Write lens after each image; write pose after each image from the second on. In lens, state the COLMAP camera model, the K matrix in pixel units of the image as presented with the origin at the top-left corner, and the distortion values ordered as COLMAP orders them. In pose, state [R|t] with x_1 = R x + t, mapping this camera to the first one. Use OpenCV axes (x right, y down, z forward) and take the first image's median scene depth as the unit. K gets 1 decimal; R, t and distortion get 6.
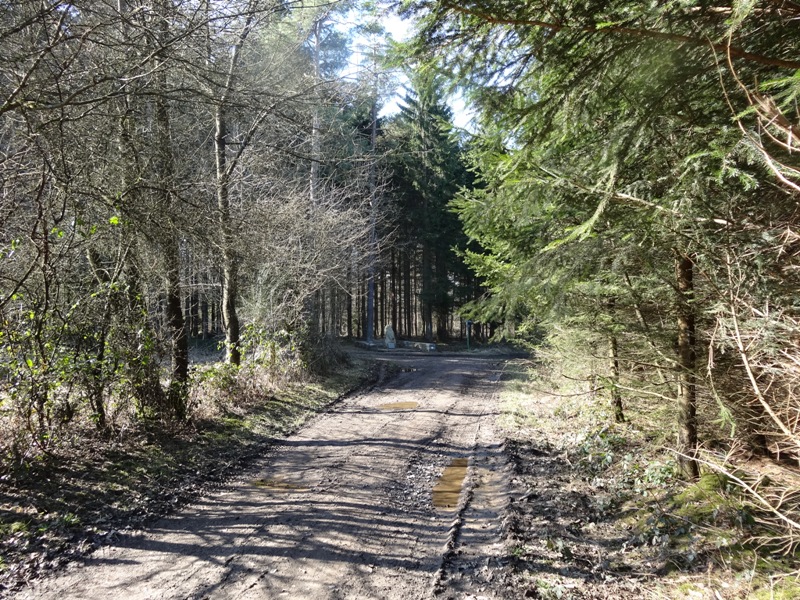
lens RADIAL K [[594.2, 0, 400.0], [0, 594.2, 300.0], [0, 0, 1]] dist [-0.004073, -0.001688]
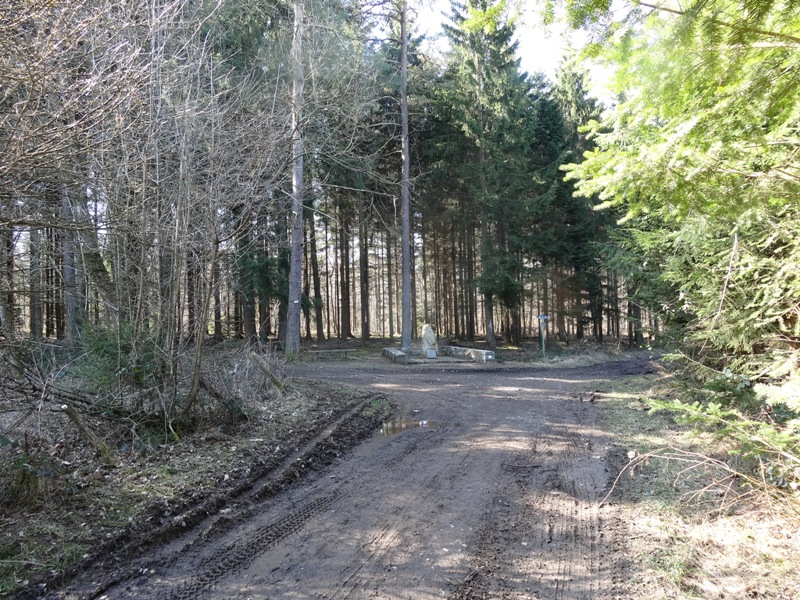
lens RADIAL K [[594.2, 0, 400.0], [0, 594.2, 300.0], [0, 0, 1]] dist [-0.004073, -0.001688]
pose [[0.989717, -0.020812, -0.141514, 0.044091], [0.022457, 0.999697, 0.010035, 0.004699], [0.141263, -0.013110, 0.989885, 0.269295]]
